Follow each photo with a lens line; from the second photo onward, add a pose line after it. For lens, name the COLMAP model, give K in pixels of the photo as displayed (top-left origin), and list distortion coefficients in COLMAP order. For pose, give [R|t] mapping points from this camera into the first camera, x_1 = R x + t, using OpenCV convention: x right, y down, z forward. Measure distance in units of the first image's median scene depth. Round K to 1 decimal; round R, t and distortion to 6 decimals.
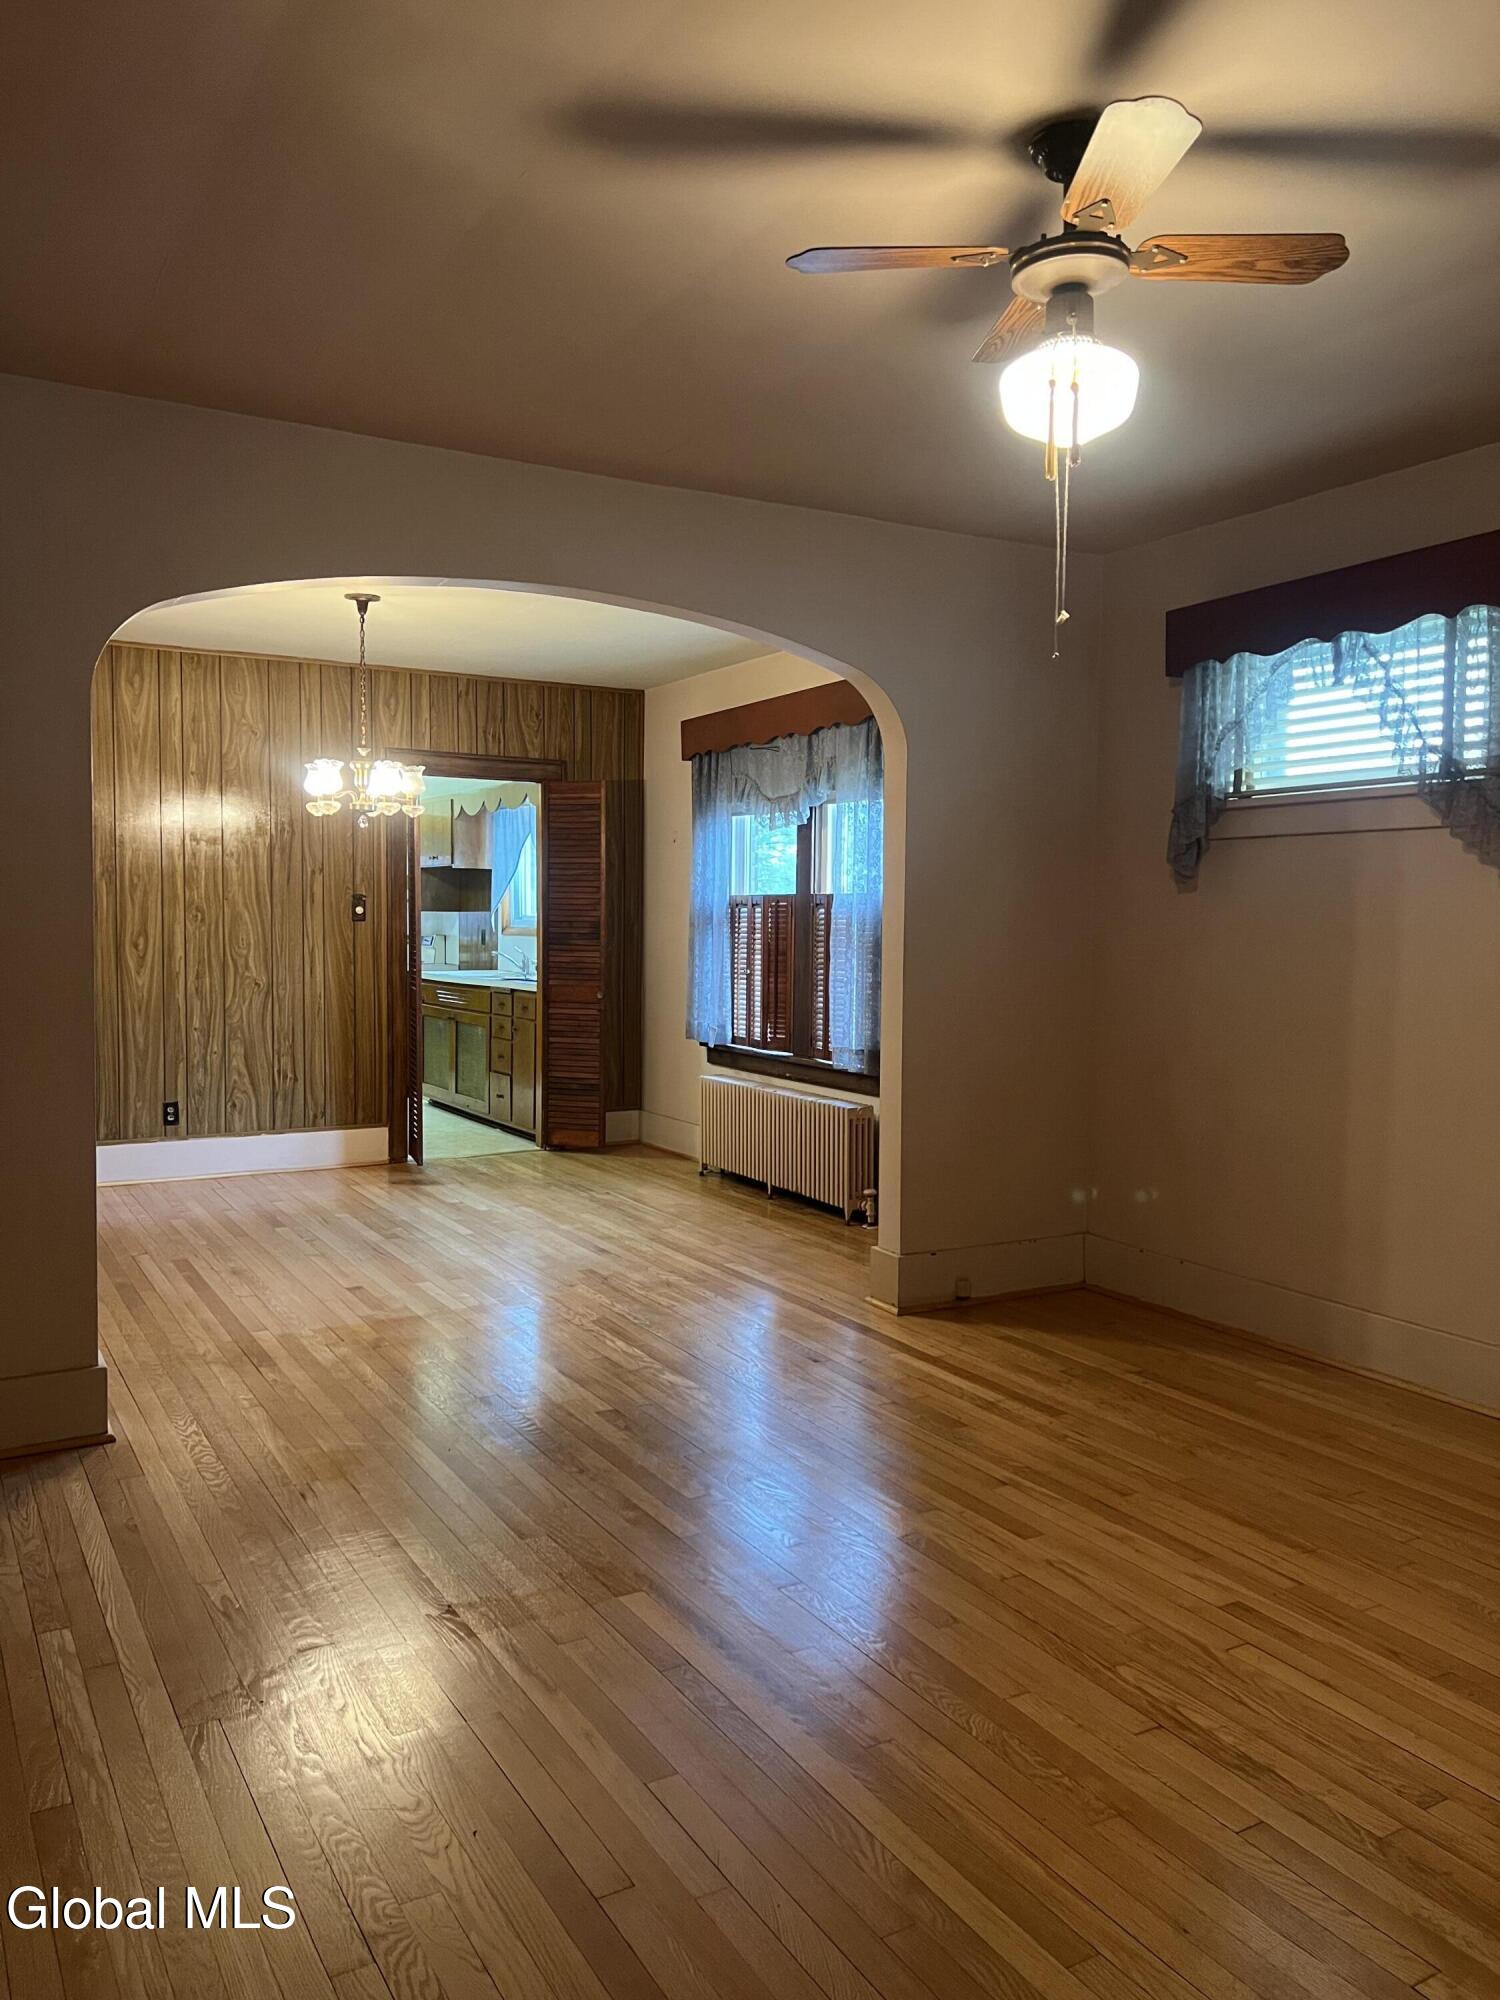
lens RADIAL K [[1503.9, 0, 747.6], [0, 1503.9, 998.1], [0, 0, 1]] dist [0.057728, -0.024929]
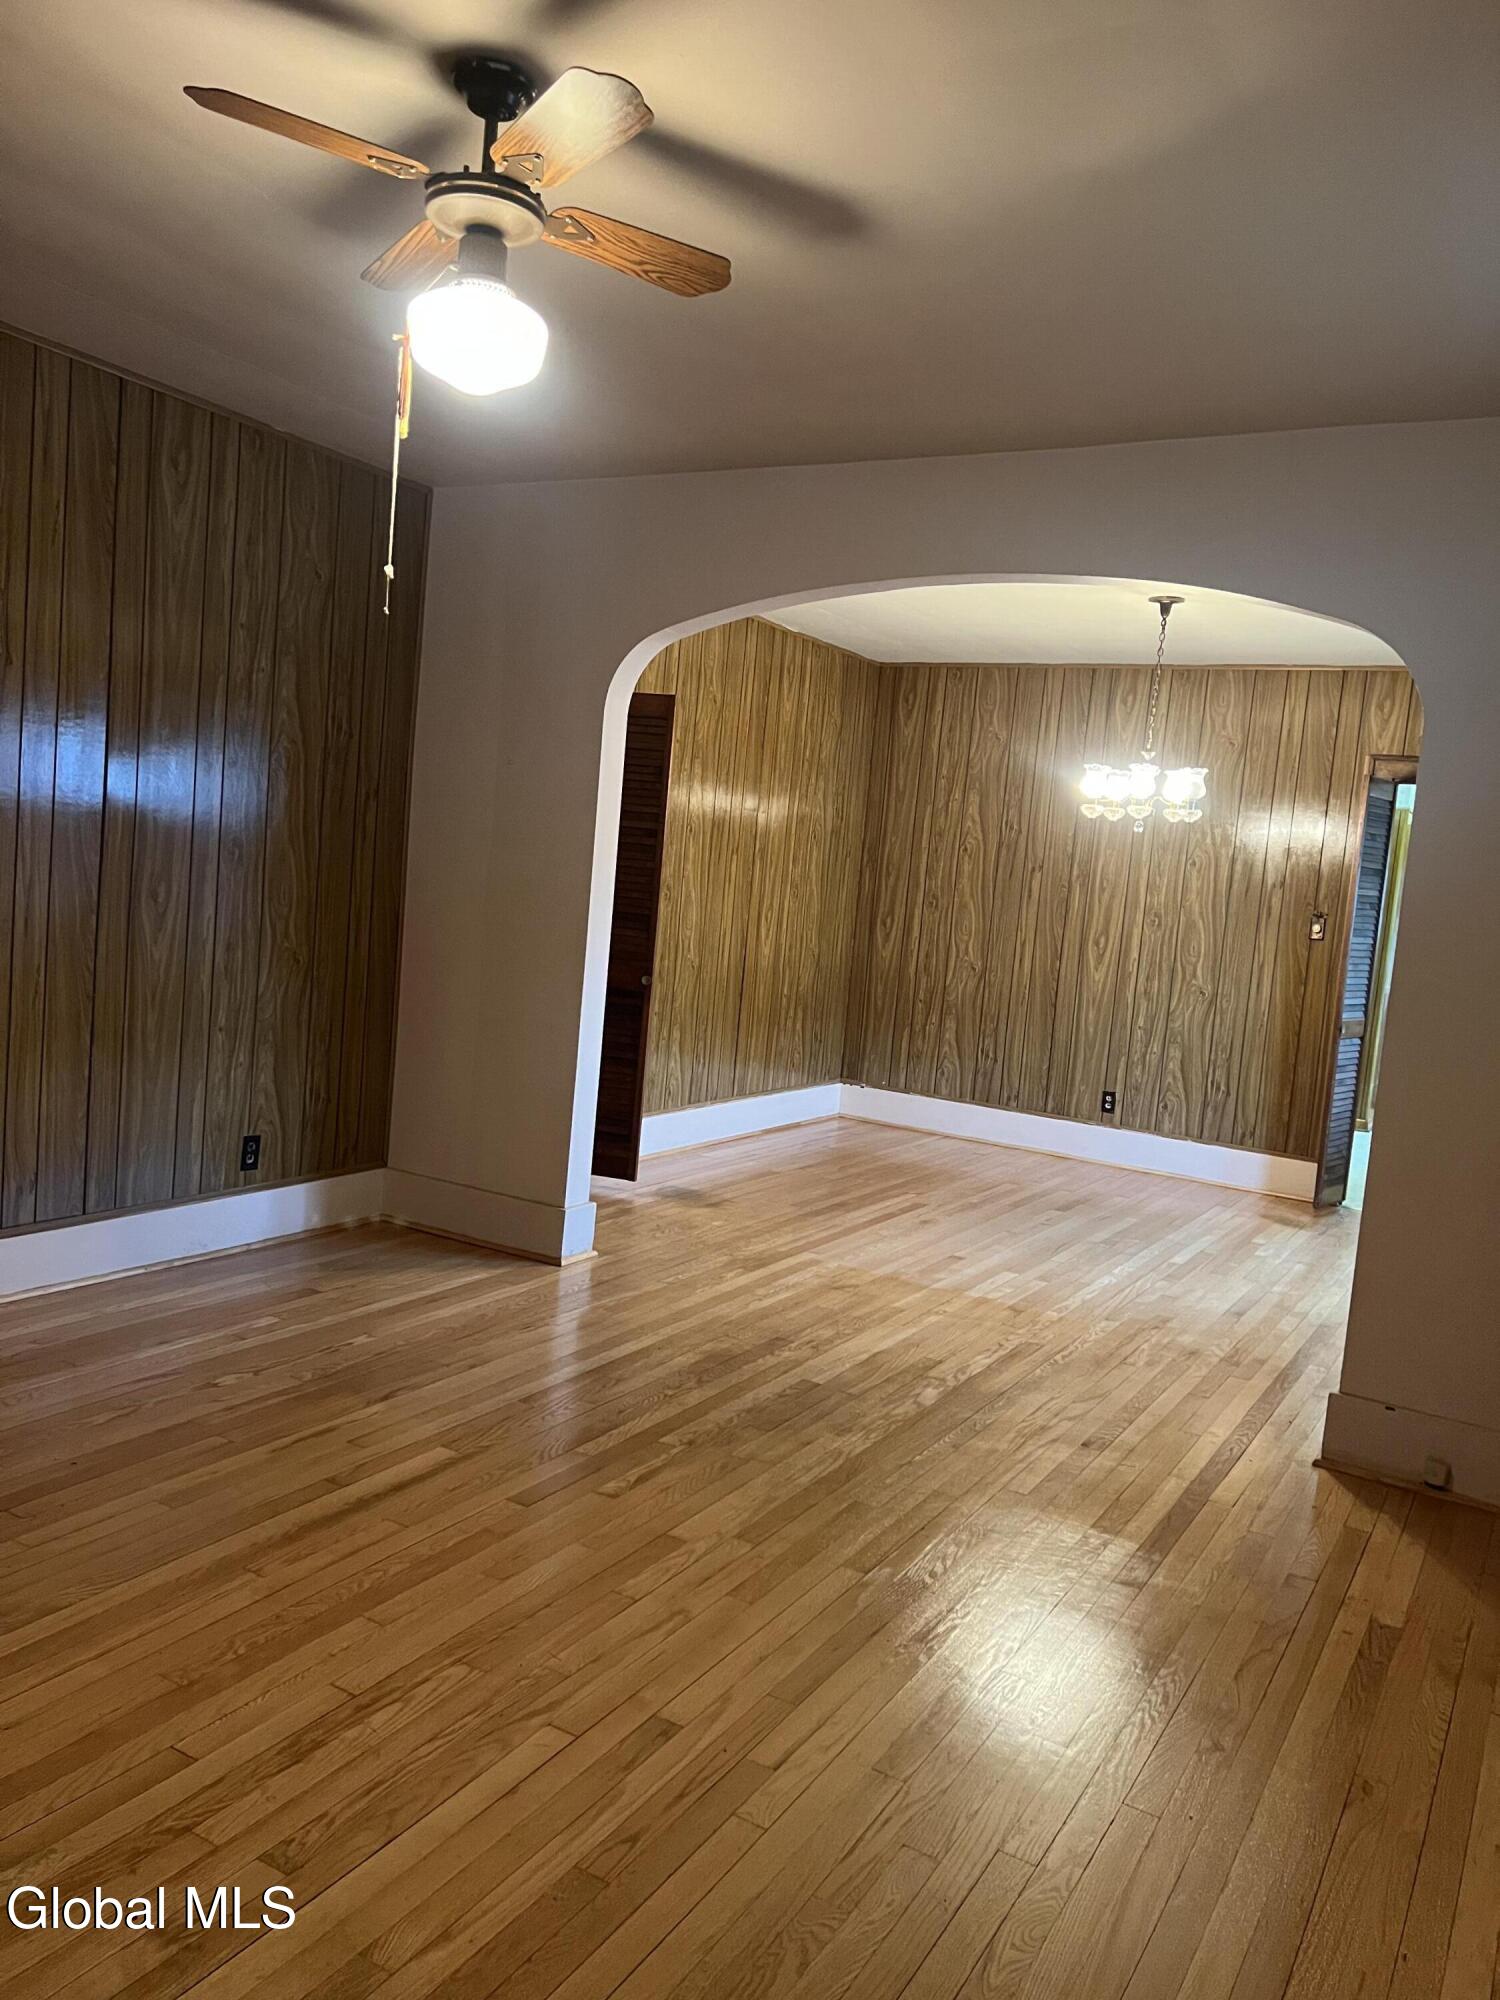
lens RADIAL K [[1503.9, 0, 745.9], [0, 1503.9, 1001.4], [0, 0, 1]] dist [0.057728, -0.024929]
pose [[0.491618, 0.113116, -0.863433, 0.413566], [-0.134988, 0.989441, 0.052765, -0.016200], [0.860285, 0.090613, 0.501696, 0.239921]]
